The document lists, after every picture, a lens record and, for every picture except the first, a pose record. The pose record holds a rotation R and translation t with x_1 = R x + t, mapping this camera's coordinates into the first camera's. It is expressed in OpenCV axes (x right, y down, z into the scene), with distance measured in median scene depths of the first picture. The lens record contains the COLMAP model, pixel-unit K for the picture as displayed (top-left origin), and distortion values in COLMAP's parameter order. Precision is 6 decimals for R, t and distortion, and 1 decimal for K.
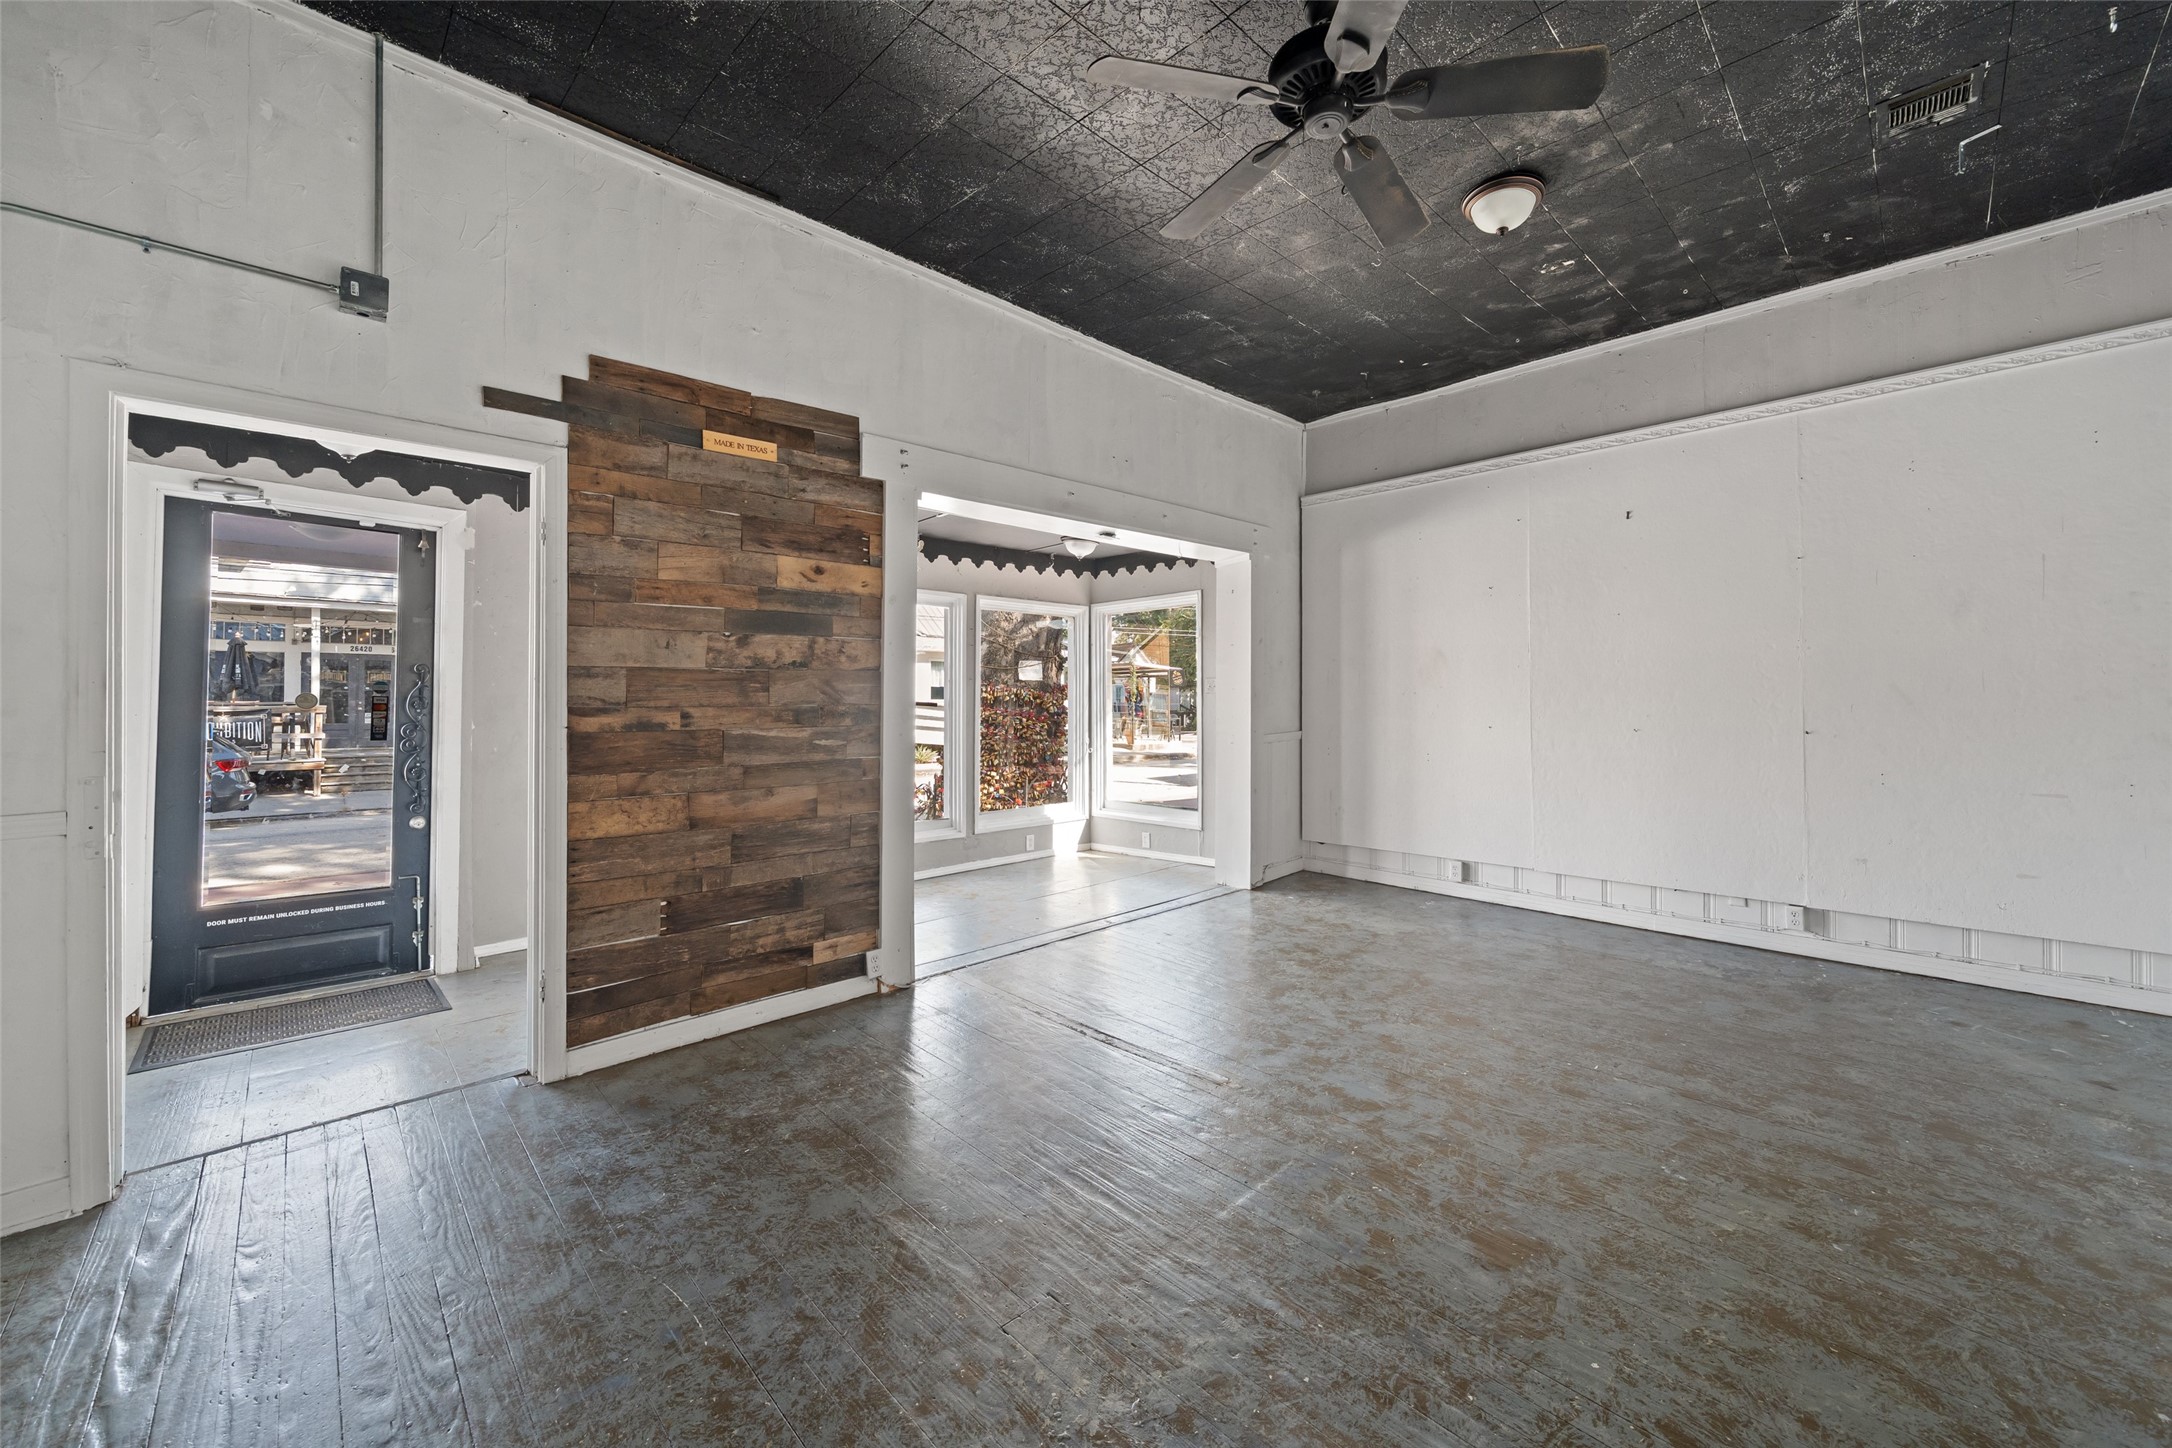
lens RADIAL K [[823.8, 0, 1086.0], [0, 823.8, 724.0], [0, 0, 1]] dist [-0.000001, -0.000001]
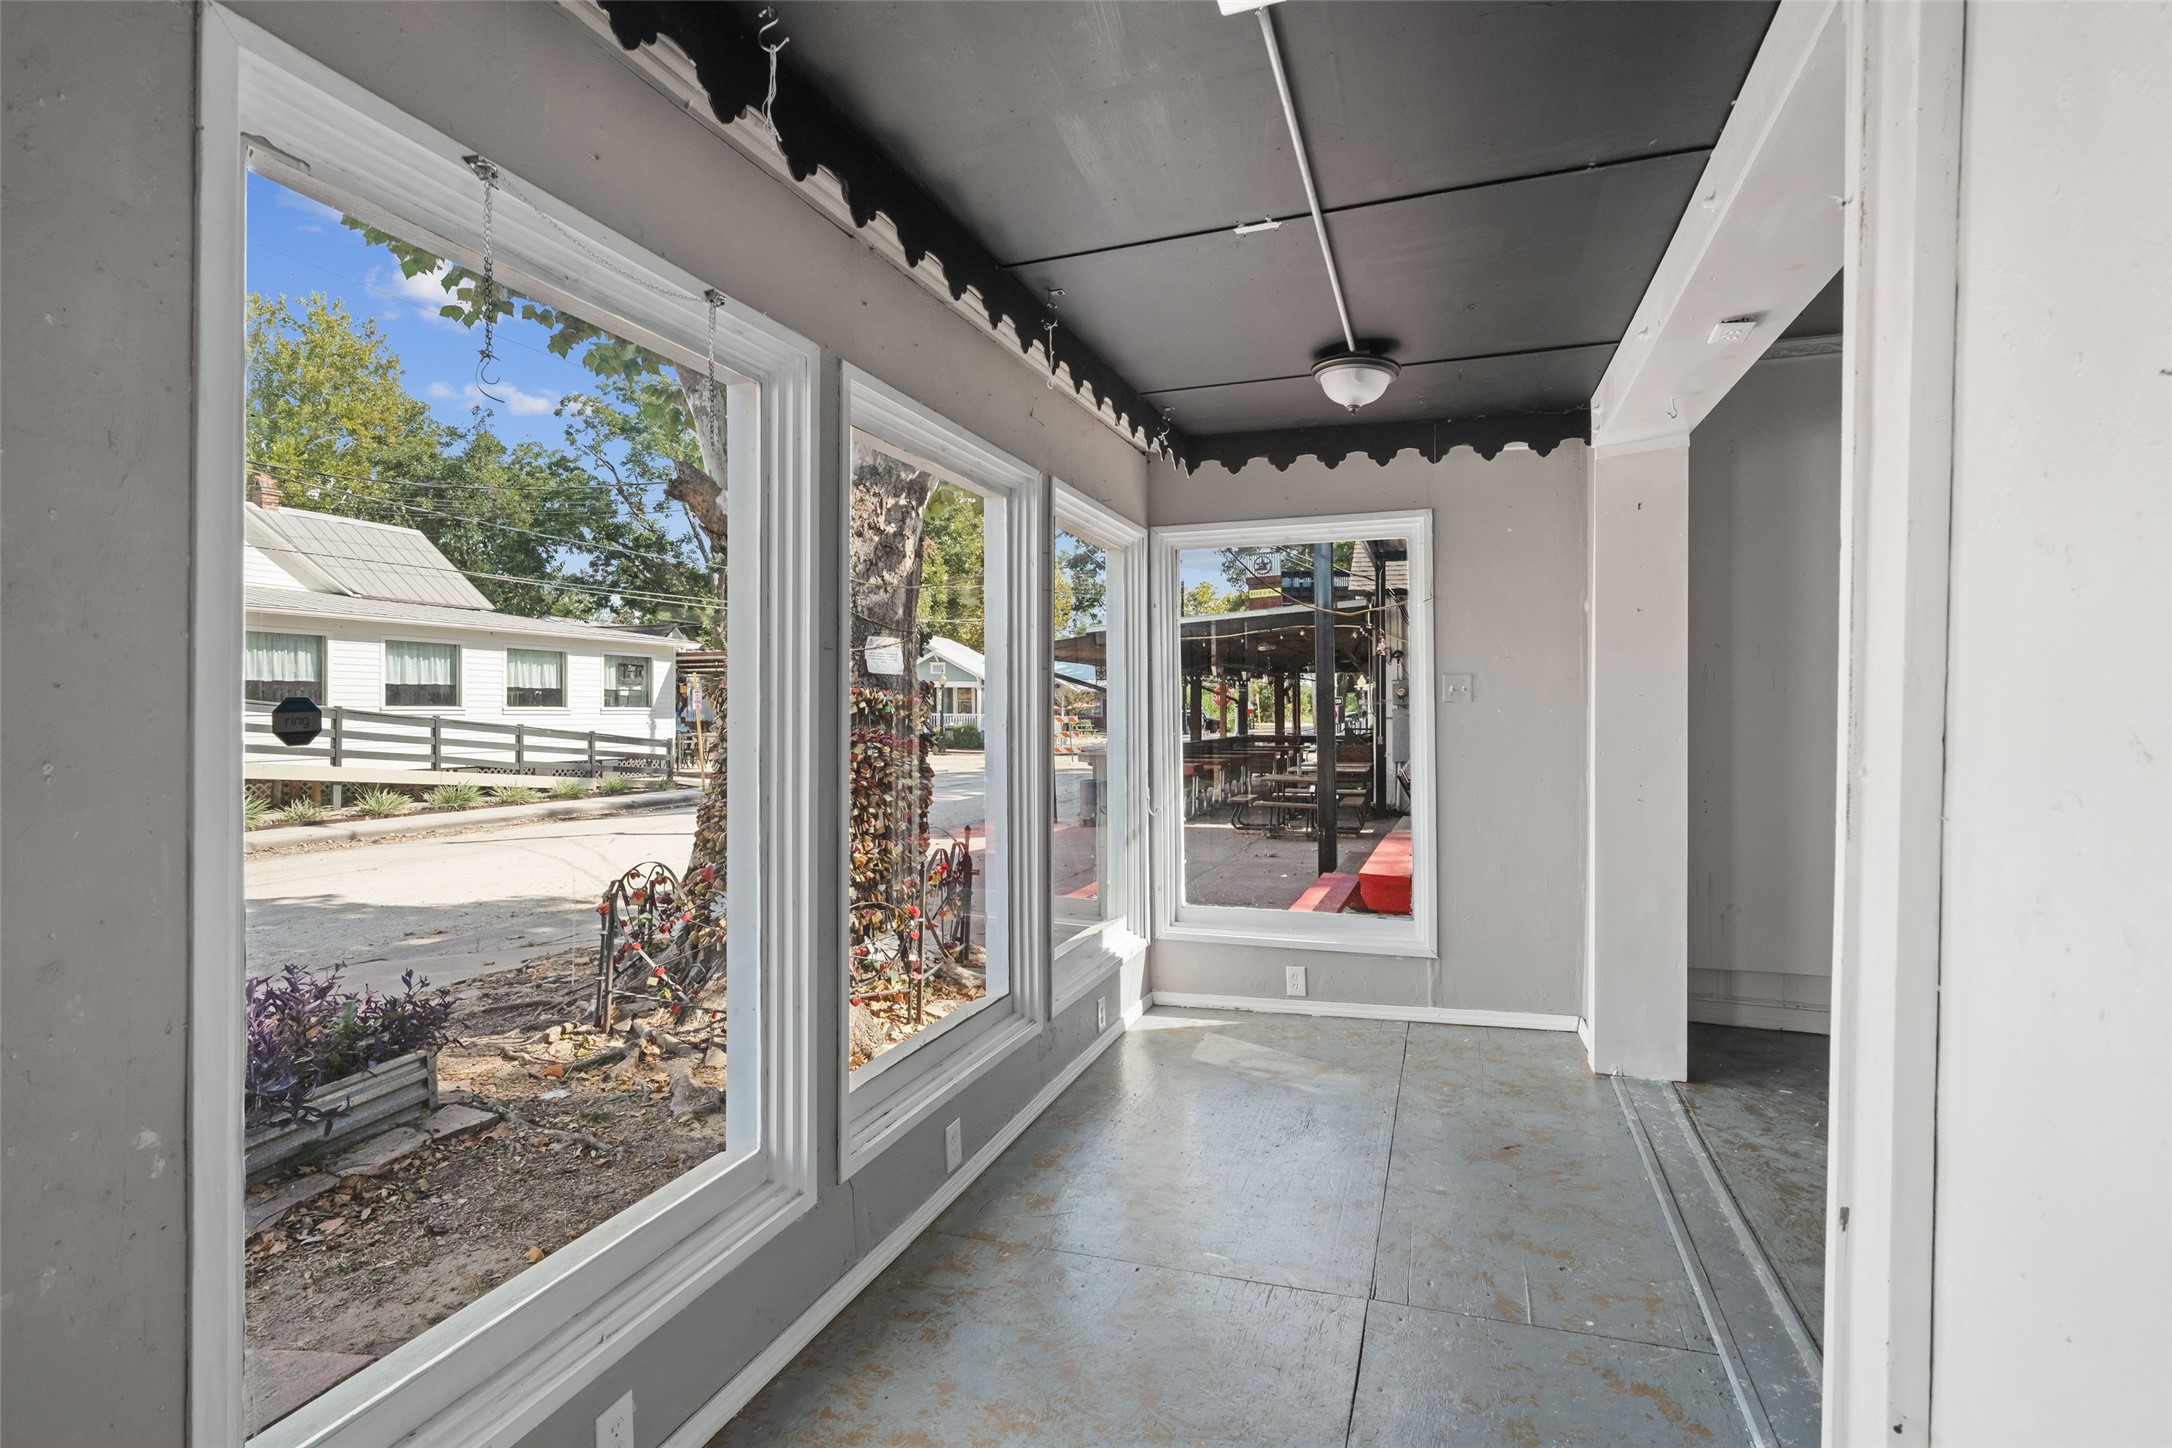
lens RADIAL K [[1040.2, 0, 1086.0], [0, 1040.2, 724.0], [0, 0, 1]] dist [0.000409, 0.000027]
pose [[0.890303, -0.002489, 0.455361, -0.260756], [0.009392, 0.999873, -0.012896, -0.011367], [-0.455271, 0.015758, 0.890213, 0.355220]]
